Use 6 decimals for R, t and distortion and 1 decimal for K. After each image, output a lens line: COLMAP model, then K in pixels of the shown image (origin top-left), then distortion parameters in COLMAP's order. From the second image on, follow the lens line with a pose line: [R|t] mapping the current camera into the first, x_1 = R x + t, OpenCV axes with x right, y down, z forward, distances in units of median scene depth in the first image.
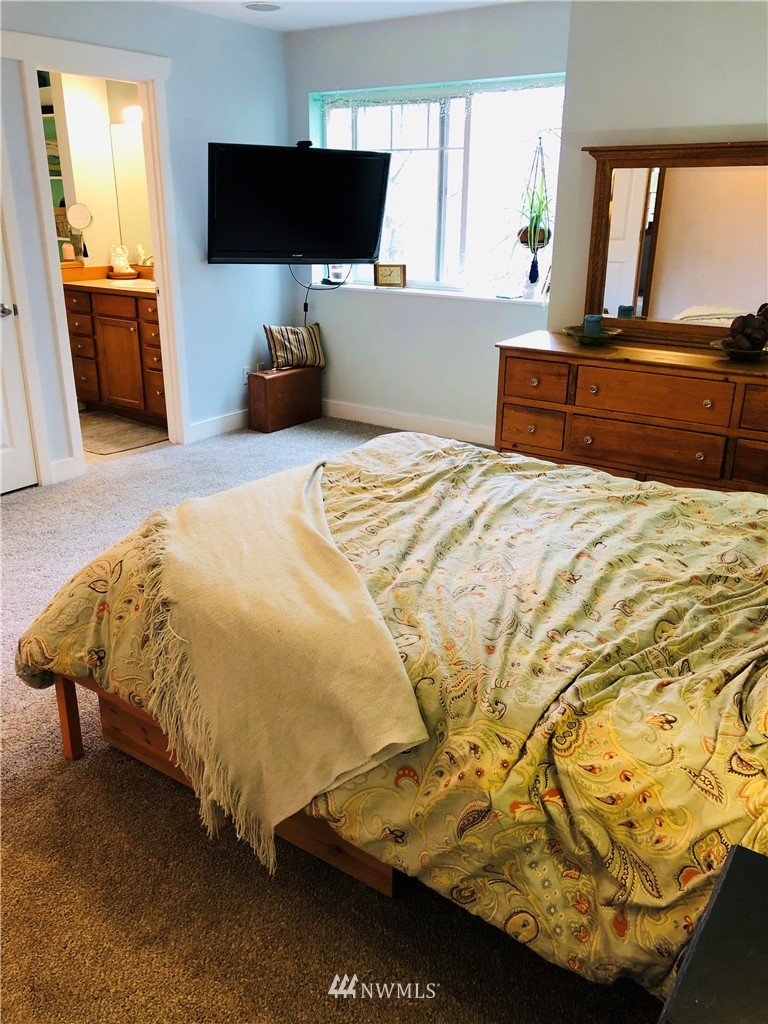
lens RADIAL K [[850.4, 0, 386.8], [0, 850.4, 501.7], [0, 0, 1]] dist [0.016091, 0.023479]
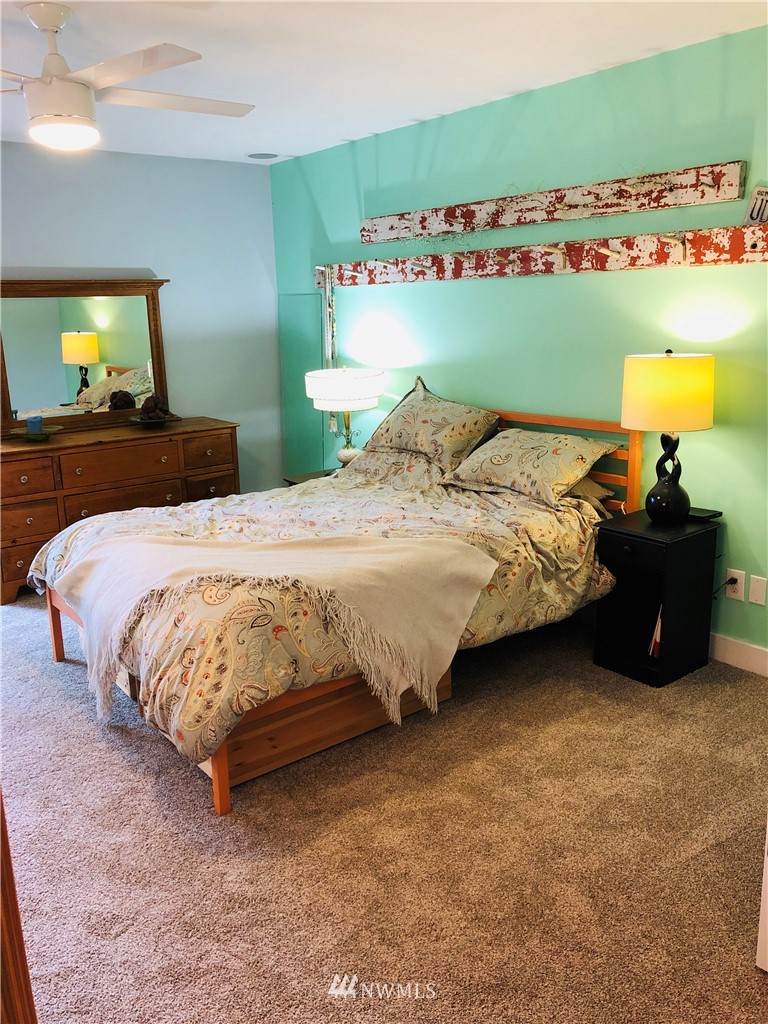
lens RADIAL K [[850.4, 0, 386.0], [0, 850.4, 513.2], [0, 0, 1]] dist [0.016091, 0.023479]
pose [[0.288455, -0.243756, 0.925946, -1.348155], [0.355441, 0.925212, 0.132834, -0.142747], [-0.889076, 0.290803, 0.353523, 0.336598]]
